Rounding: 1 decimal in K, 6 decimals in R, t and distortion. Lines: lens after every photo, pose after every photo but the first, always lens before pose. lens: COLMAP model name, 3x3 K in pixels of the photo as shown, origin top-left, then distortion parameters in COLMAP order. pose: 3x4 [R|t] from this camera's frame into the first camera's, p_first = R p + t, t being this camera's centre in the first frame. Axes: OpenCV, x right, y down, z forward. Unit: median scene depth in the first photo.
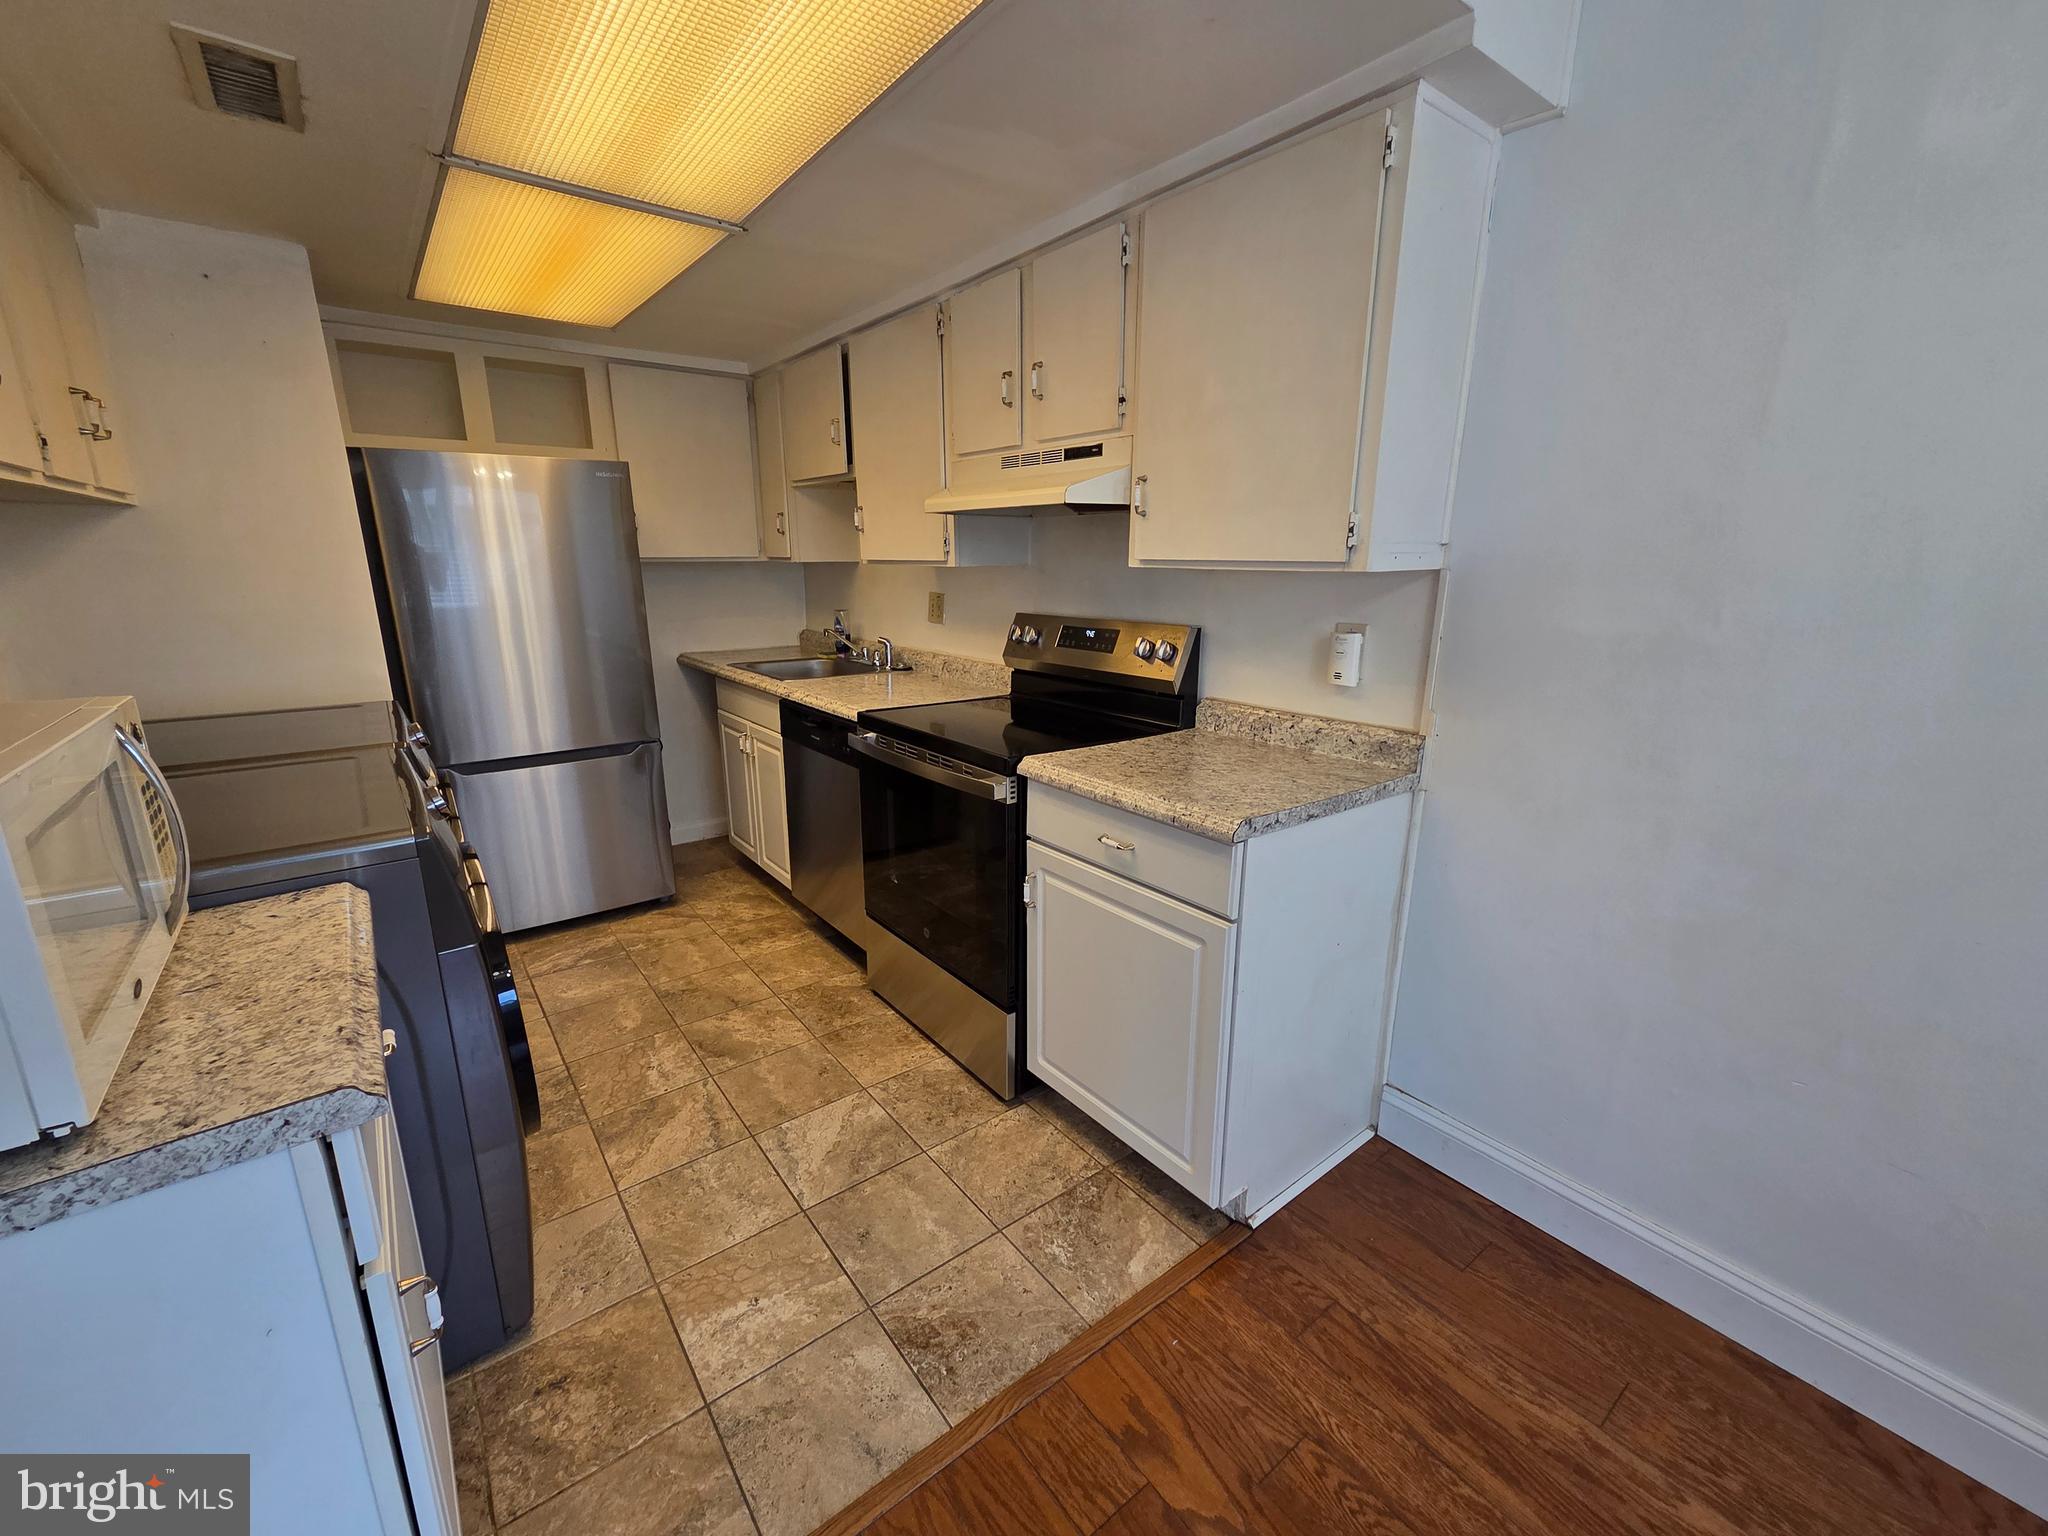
lens RADIAL K [[839.1, 0, 1016.6], [0, 839.1, 769.4], [0, 0, 1]] dist [0.005953, -0.001366]
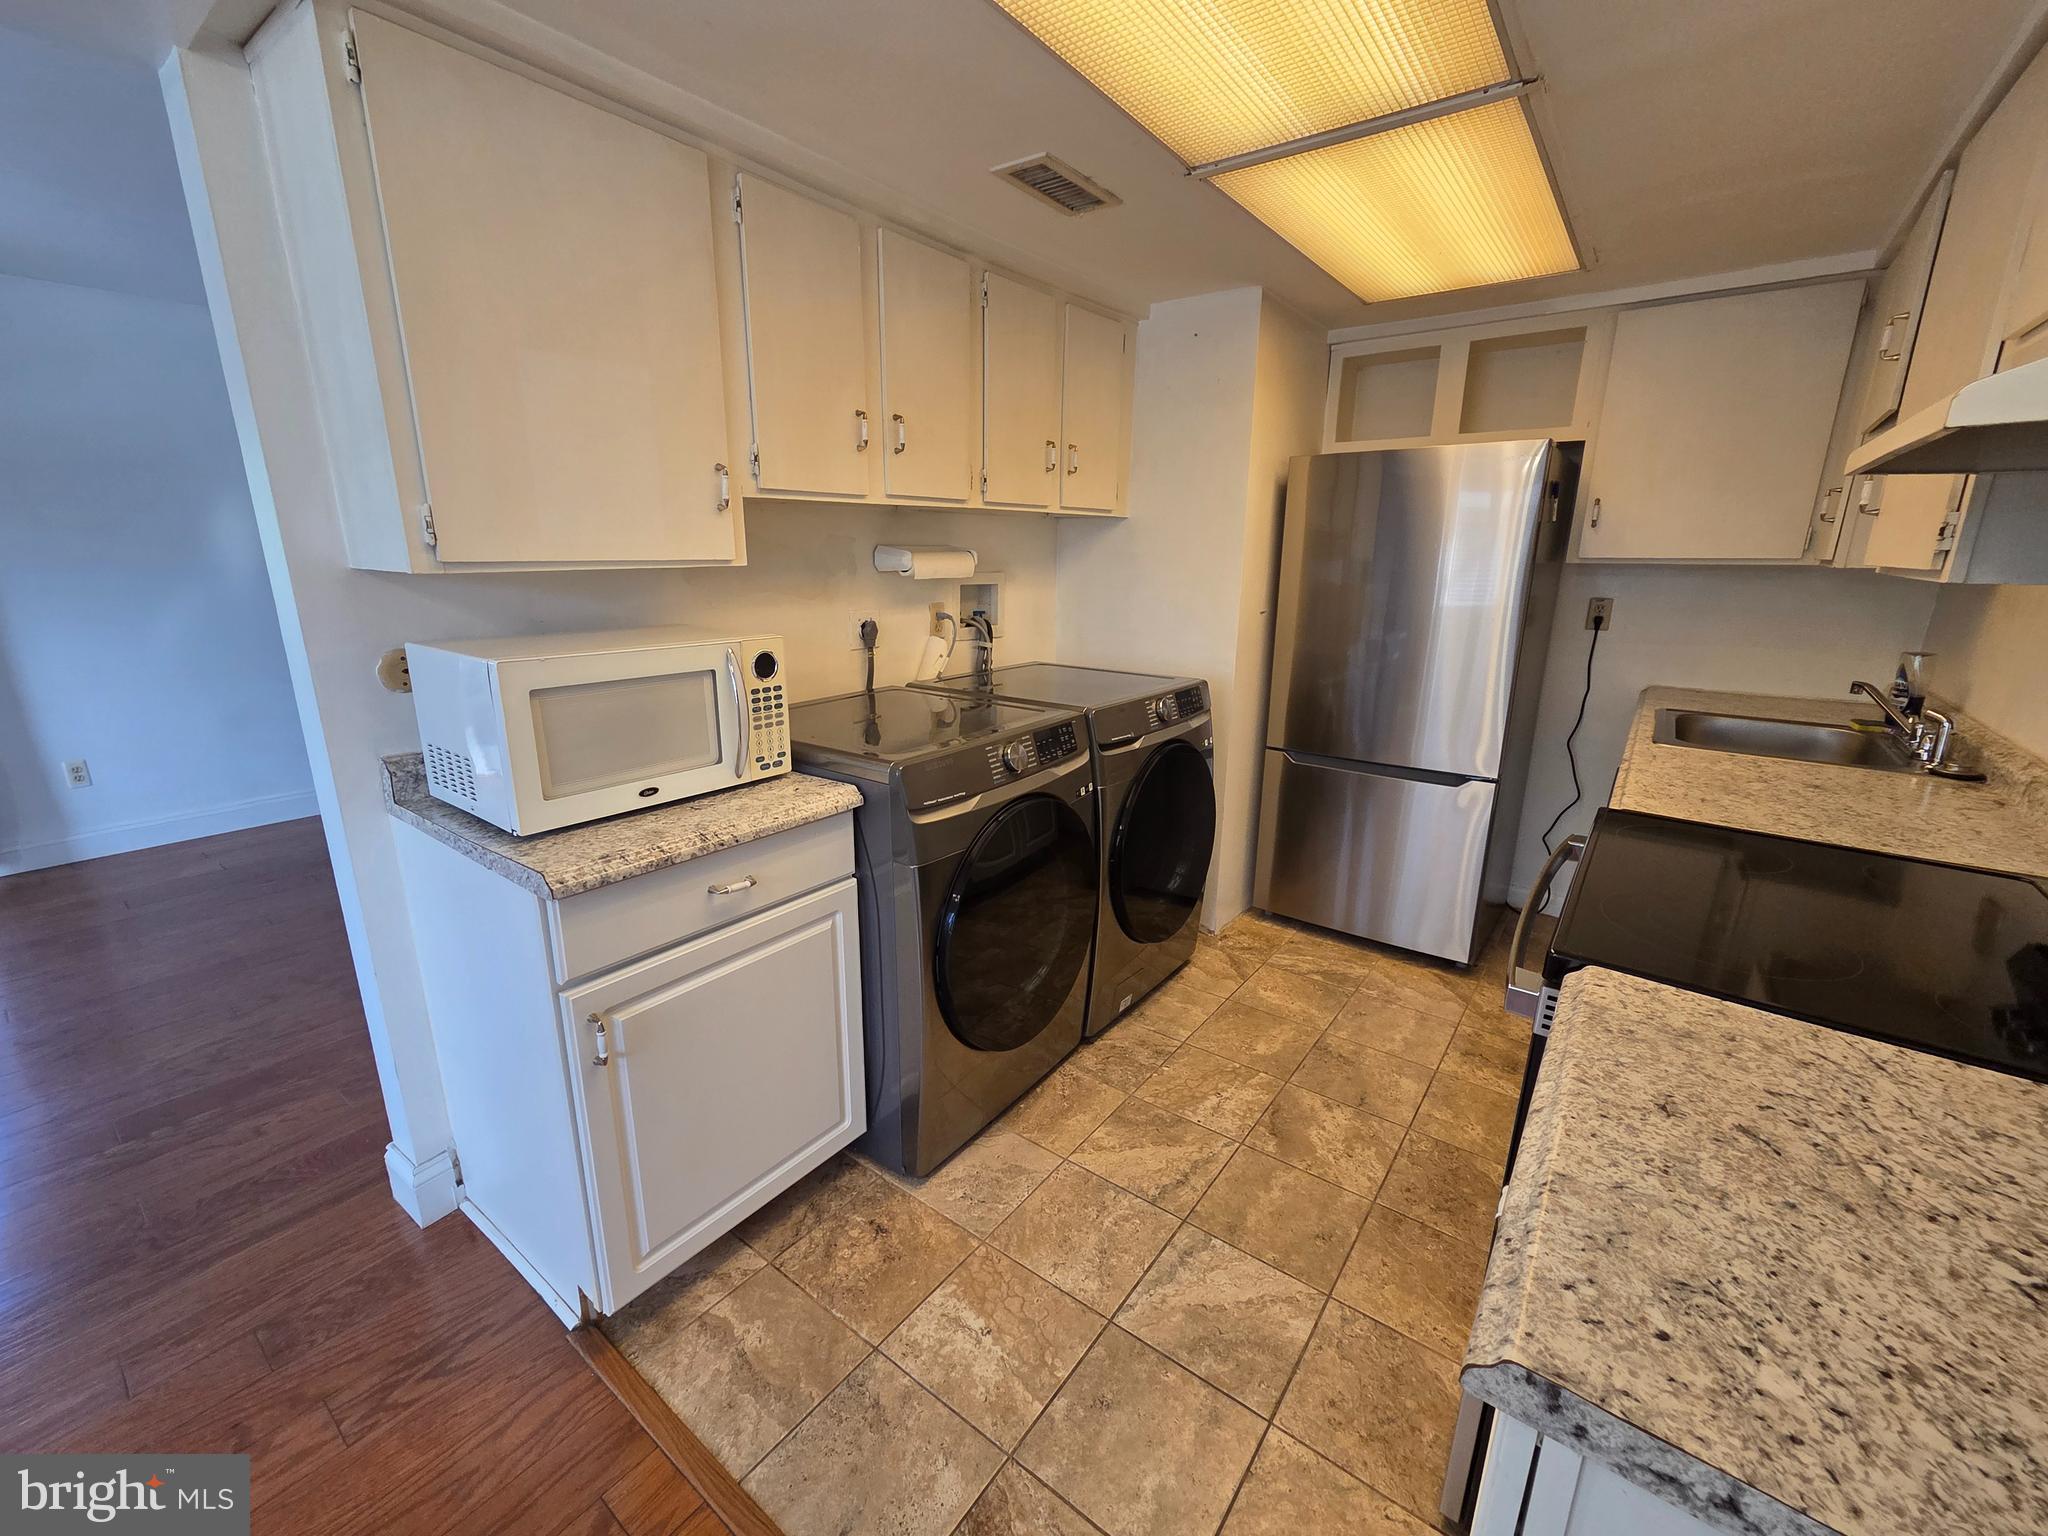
lens RADIAL K [[839.1, 0, 1012.9], [0, 839.1, 771.3], [0, 0, 1]] dist [0.005953, -0.001366]
pose [[0.259283, 0.248338, -0.933328, 0.362579], [-0.245670, 0.951548, 0.184937, -0.134434], [0.934034, 0.181340, 0.307729, 0.516010]]
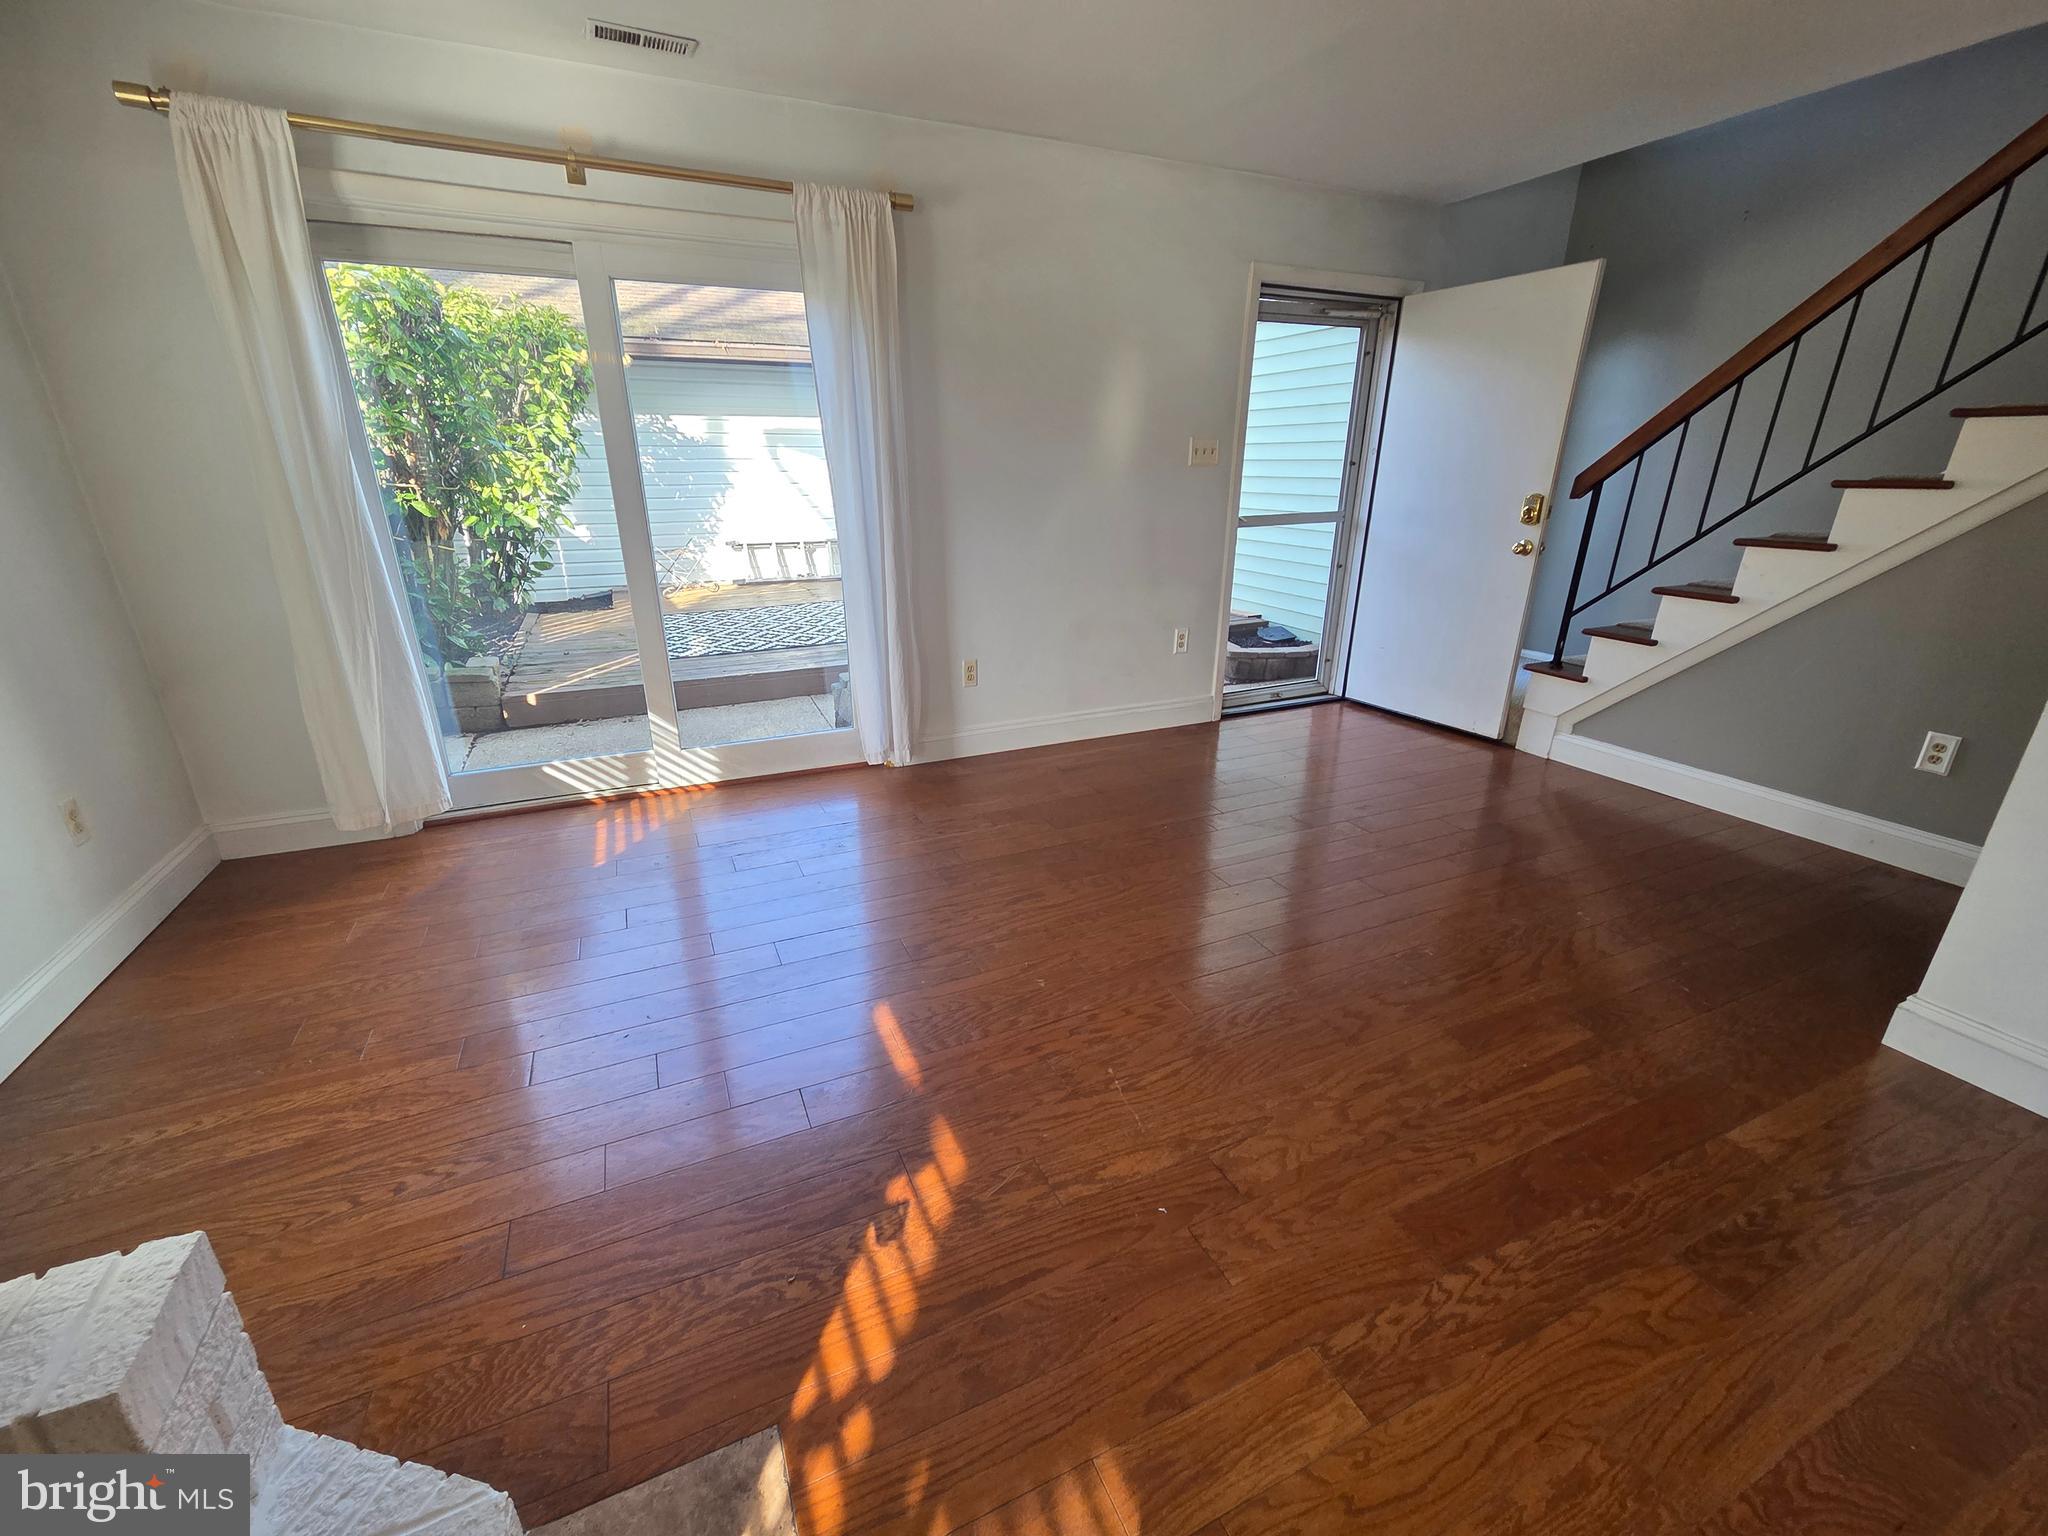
lens RADIAL K [[839.1, 0, 1006.0], [0, 839.1, 768.1], [0, 0, 1]] dist [0.005953, -0.001366]
pose [[-0.230515, 0.332473, -0.914508, -0.187270], [-0.246106, 0.889343, 0.385359, 0.193403], [0.941432, 0.313896, -0.123183, -0.528543]]
